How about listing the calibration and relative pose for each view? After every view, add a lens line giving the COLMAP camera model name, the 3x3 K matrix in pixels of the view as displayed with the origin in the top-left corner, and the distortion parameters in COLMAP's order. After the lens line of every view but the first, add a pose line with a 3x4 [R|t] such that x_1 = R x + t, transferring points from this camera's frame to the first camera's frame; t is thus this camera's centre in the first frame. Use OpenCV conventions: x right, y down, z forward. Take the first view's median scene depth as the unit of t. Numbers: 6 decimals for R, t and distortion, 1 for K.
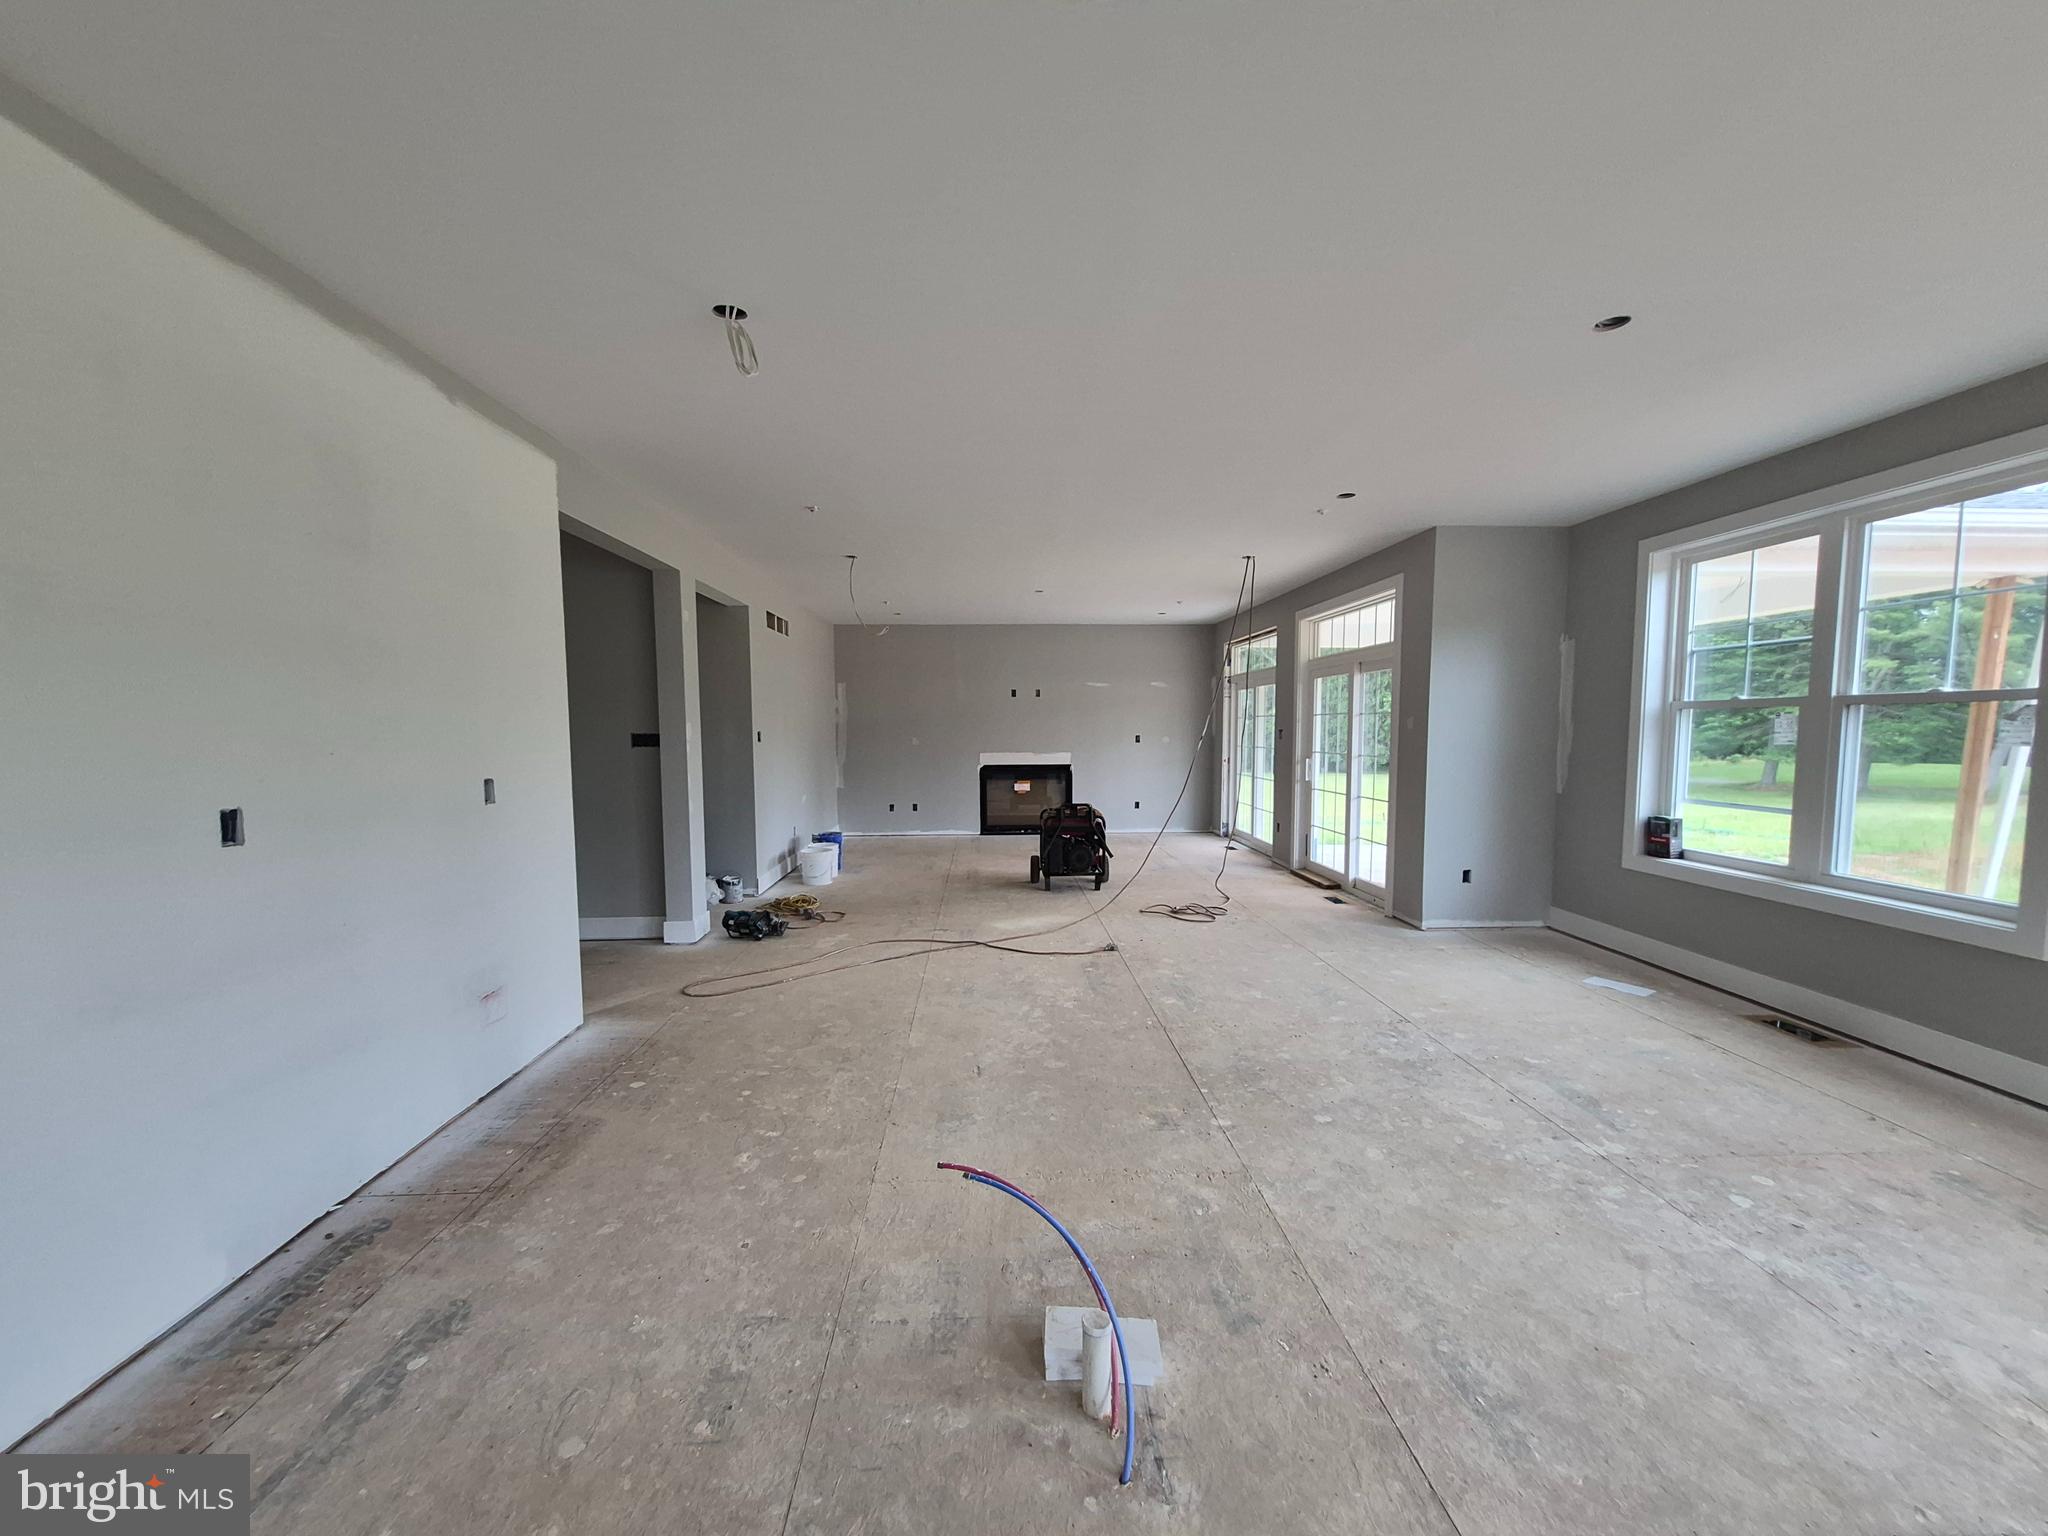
lens RADIAL K [[798.8, 0, 1021.2], [0, 798.8, 789.0], [0, 0, 1]] dist [0.002297, -0.000152]
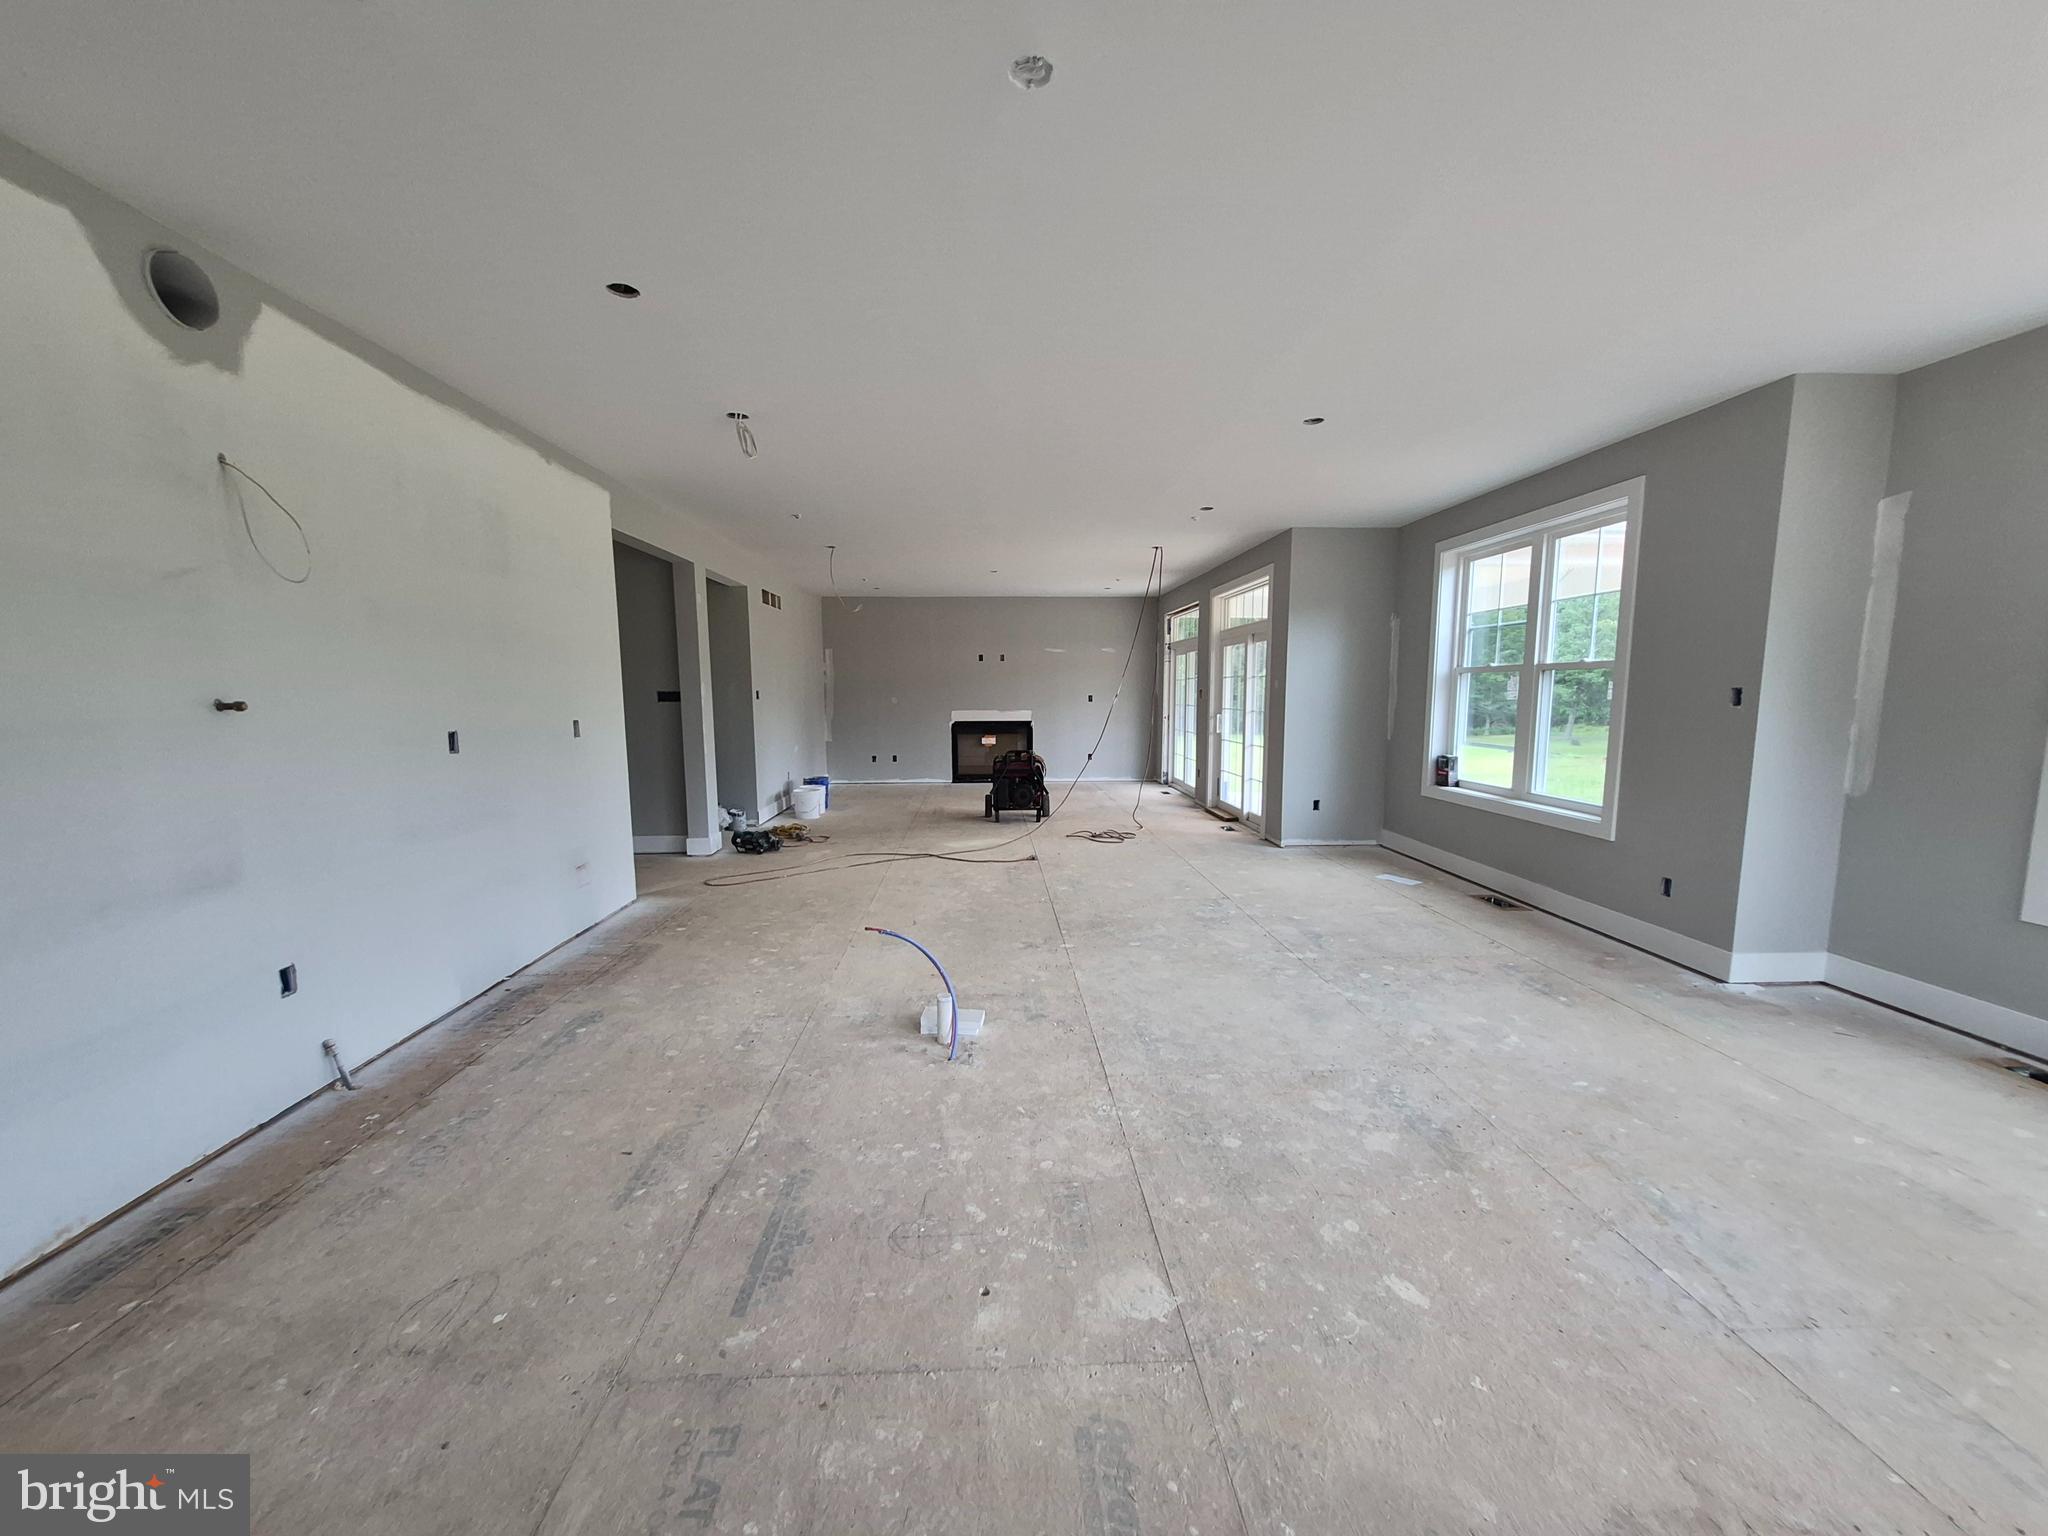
lens RADIAL K [[798.8, 0, 1021.2], [0, 798.8, 789.0], [0, 0, 1]] dist [0.002297, -0.000152]
pose [[0.999991, 0.000805, 0.004082, 0.097947], [-0.000994, 0.998919, 0.046468, 0.029921], [-0.004040, -0.046471, 0.998911, -0.320786]]
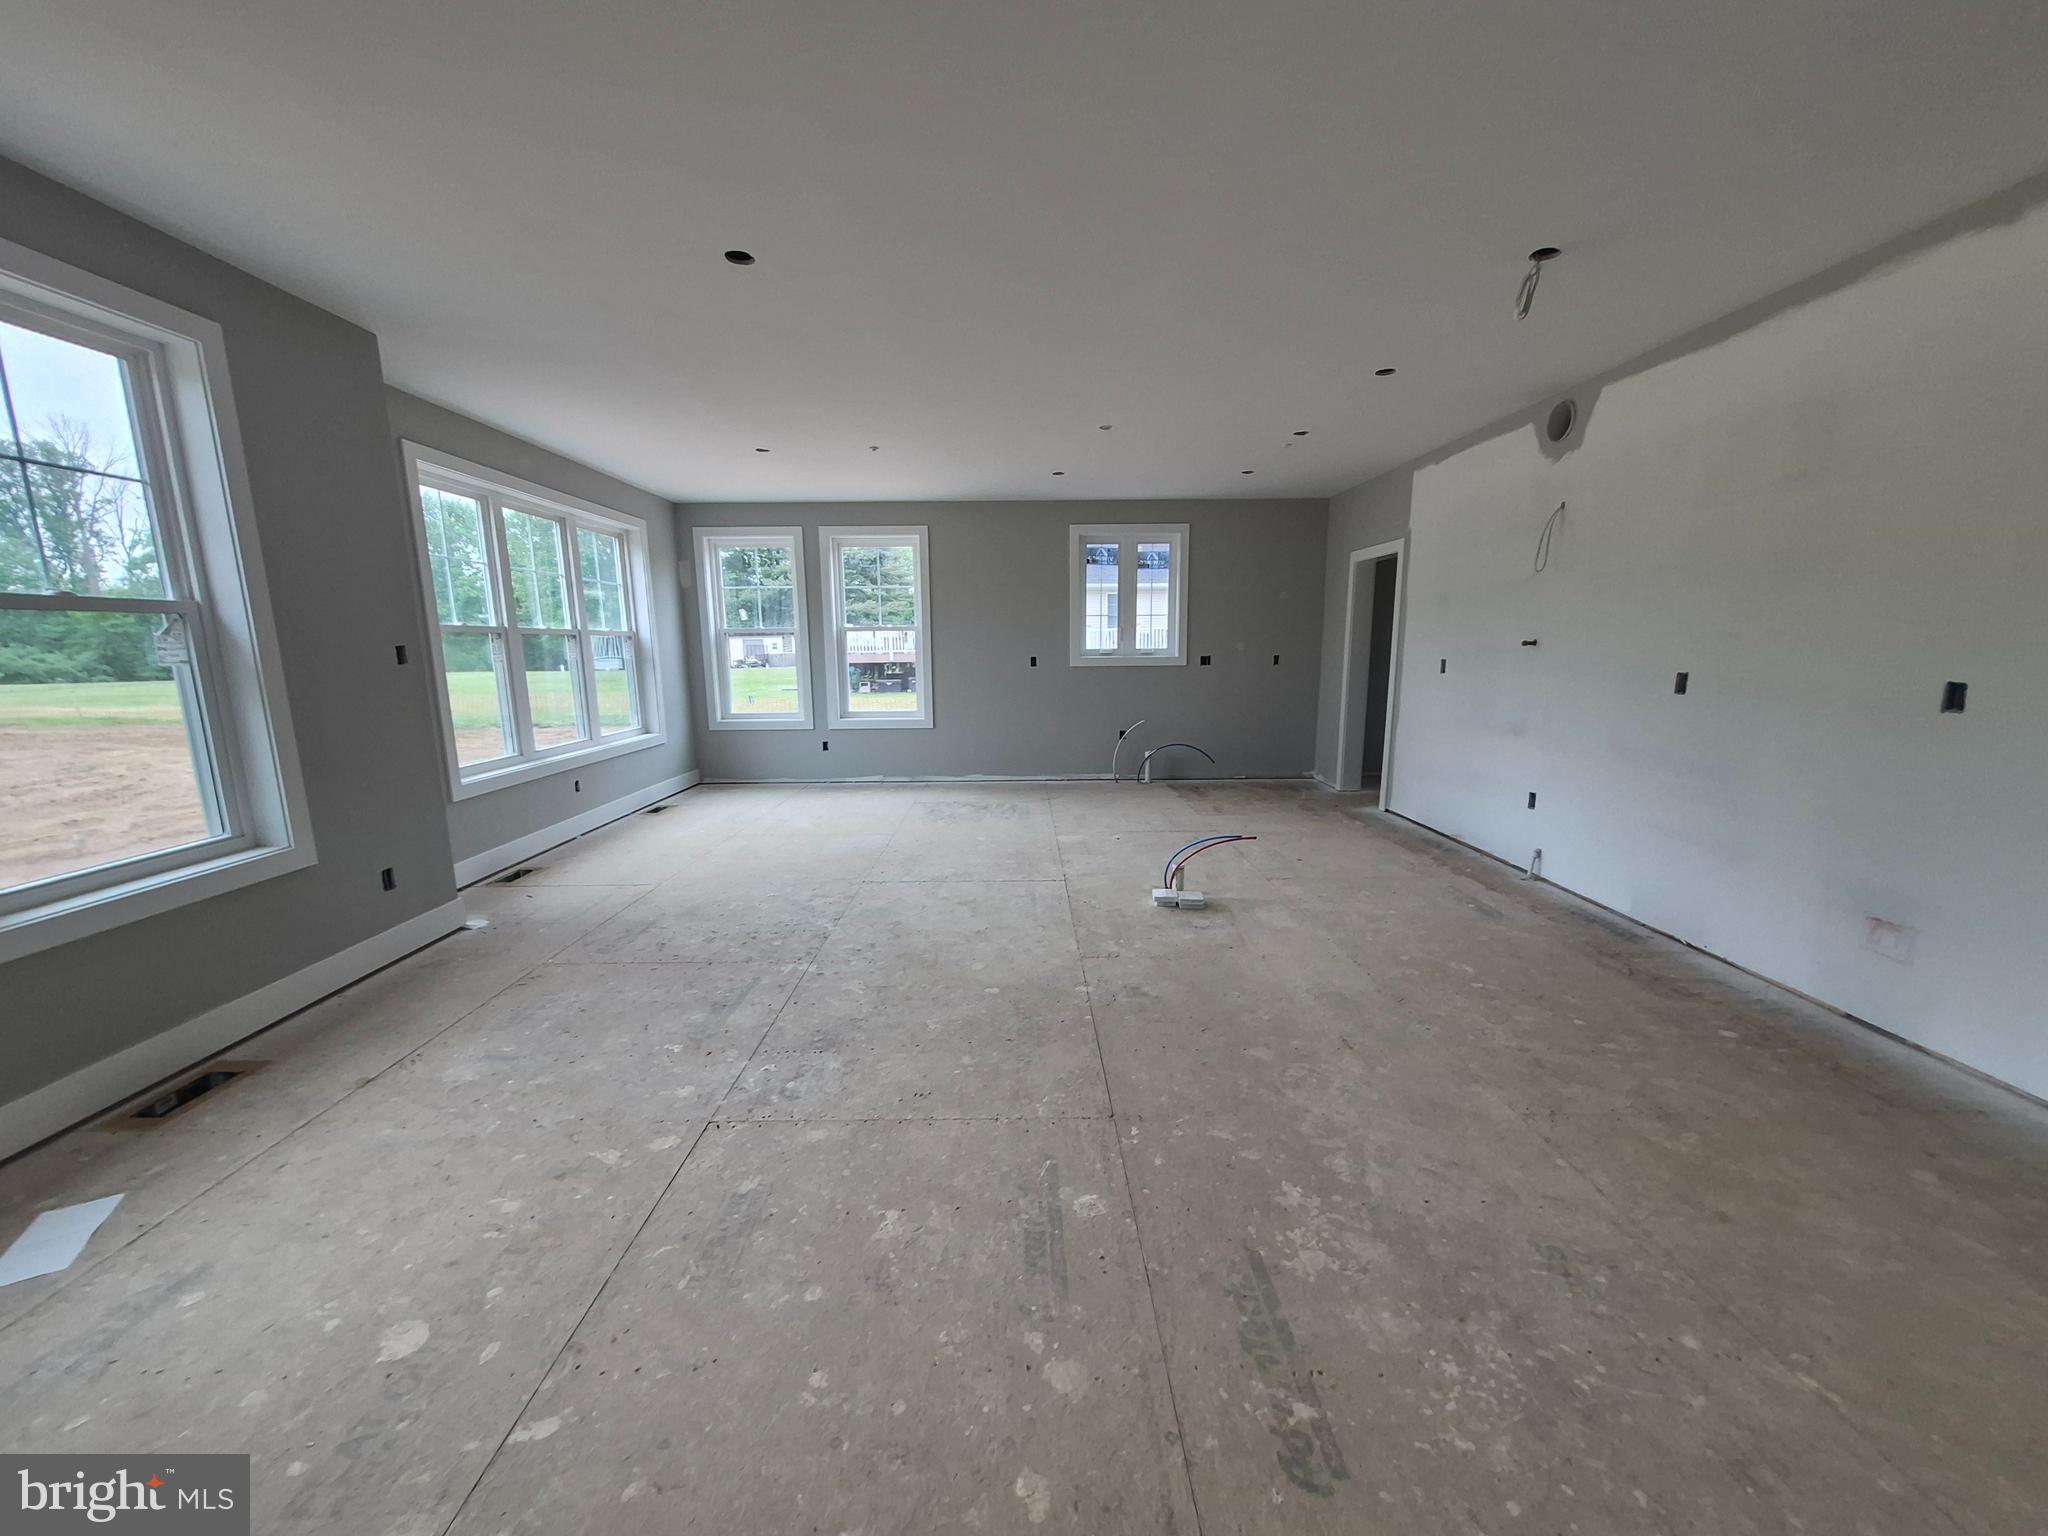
lens RADIAL K [[801.0, 0, 1012.0], [0, 801.0, 795.1], [0, 0, 1]] dist [0.000873, -0.000066]
pose [[-0.998864, 0.005073, 0.047389, 0.186432], [0.017351, 0.964792, 0.262442, -0.091737], [-0.044389, 0.262966, -0.963784, 1.268924]]
